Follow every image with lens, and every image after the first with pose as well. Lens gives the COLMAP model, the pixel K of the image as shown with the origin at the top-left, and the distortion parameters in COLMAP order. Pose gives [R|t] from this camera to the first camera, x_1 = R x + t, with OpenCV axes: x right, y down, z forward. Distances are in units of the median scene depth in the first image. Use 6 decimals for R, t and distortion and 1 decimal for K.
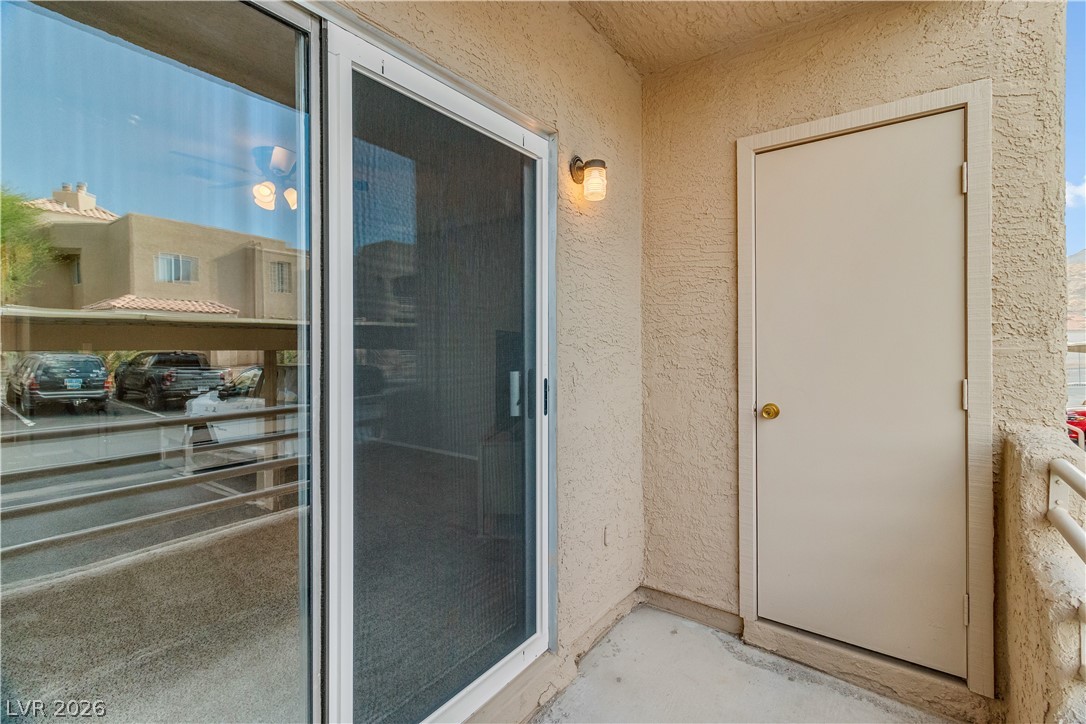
lens RADIAL K [[498.9, 0, 546.9], [0, 498.9, 340.3], [0, 0, 1]] dist [0.002224, 0.000606]
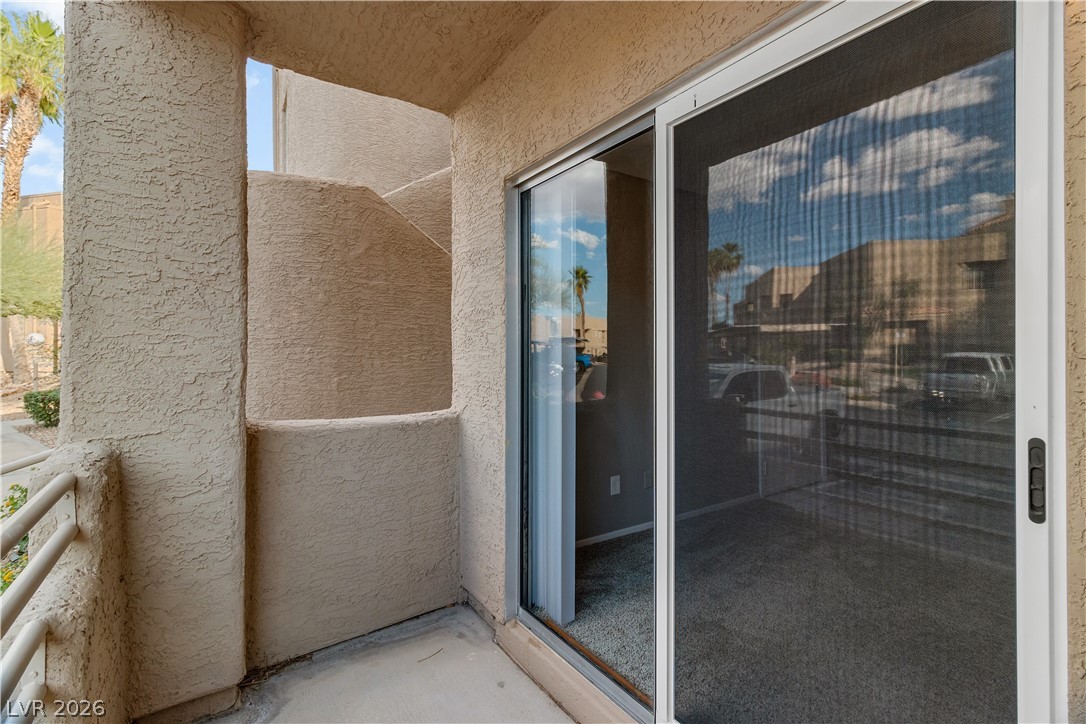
lens RADIAL K [[498.9, 0, 544.3], [0, 498.9, 356.2], [0, 0, 1]] dist [0.002224, 0.000606]
pose [[-0.342901, 0.001660, -0.939370, 0.536796], [0.001502, 0.999998, 0.001219, 0.000350], [0.939370, -0.000993, -0.342903, 0.721075]]
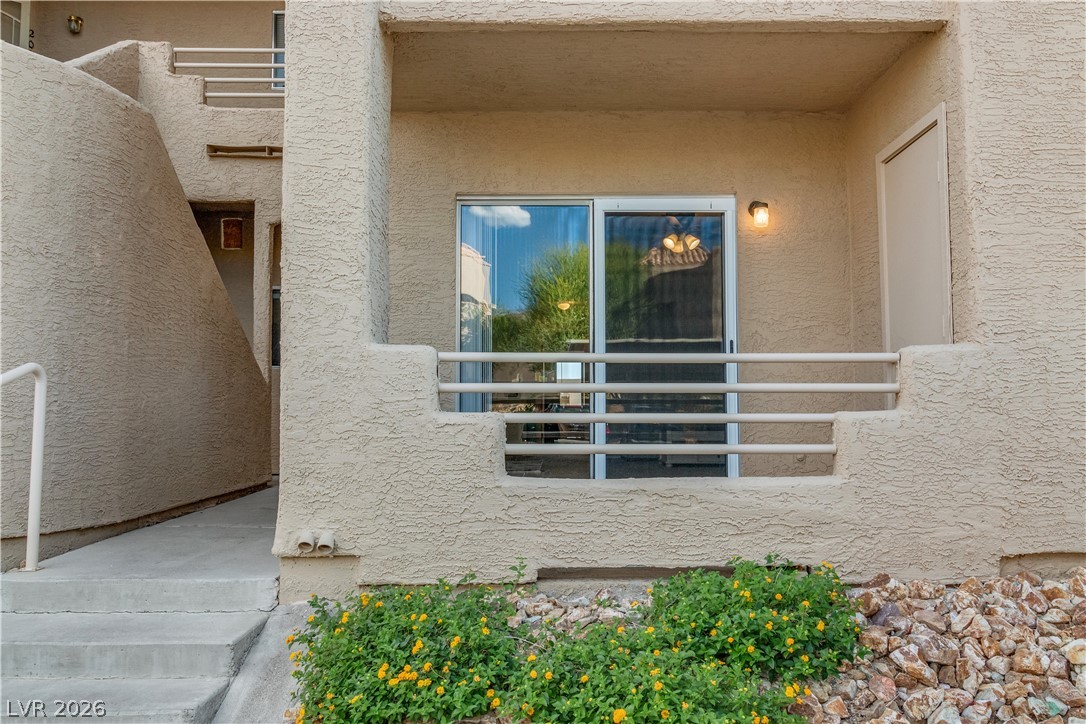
lens RADIAL K [[847.3, 0, 541.6], [0, 847.3, 362.1], [0, 0, 1]] dist [0.008581, 0.008965]
pose [[0.588516, -0.050592, -0.806901, 1.841843], [0.004176, 0.998217, -0.059542, 0.305255], [0.808474, 0.031672, 0.587678, -1.136320]]
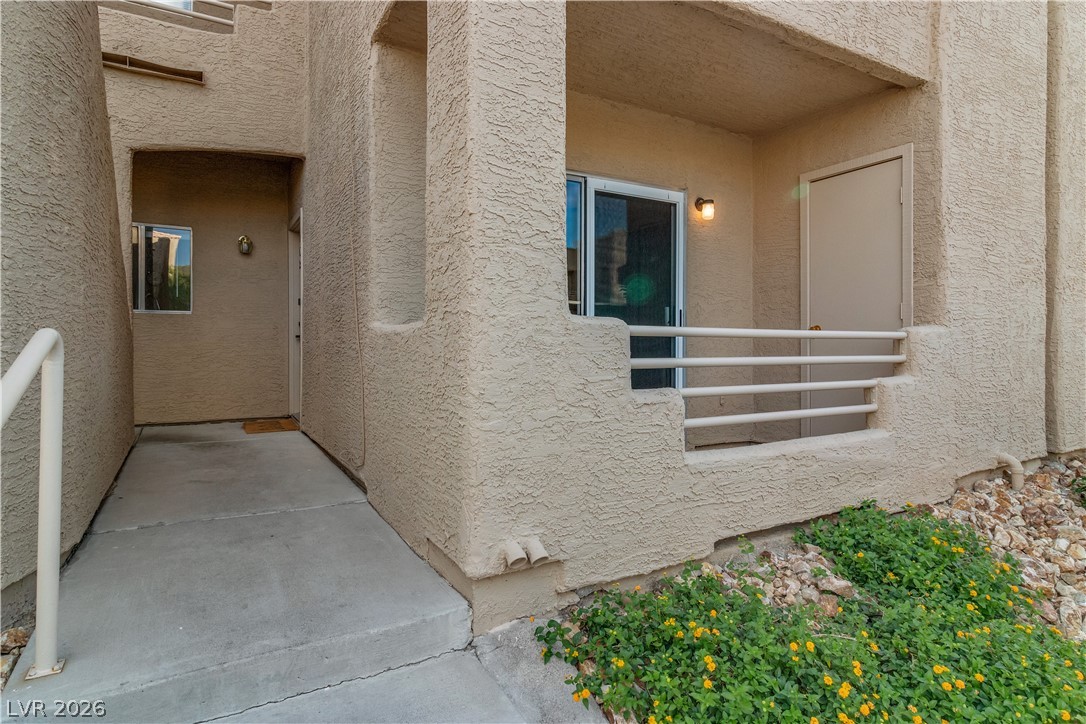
lens RADIAL K [[599.0, 0, 549.3], [0, 599.0, 341.1], [0, 0, 1]] dist [0.009514, 0.001383]
pose [[0.915590, 0.002369, -0.402106, 0.474703], [-0.001866, 0.999997, 0.001642, 0.195400], [0.402109, -0.000753, 0.915592, -1.417185]]
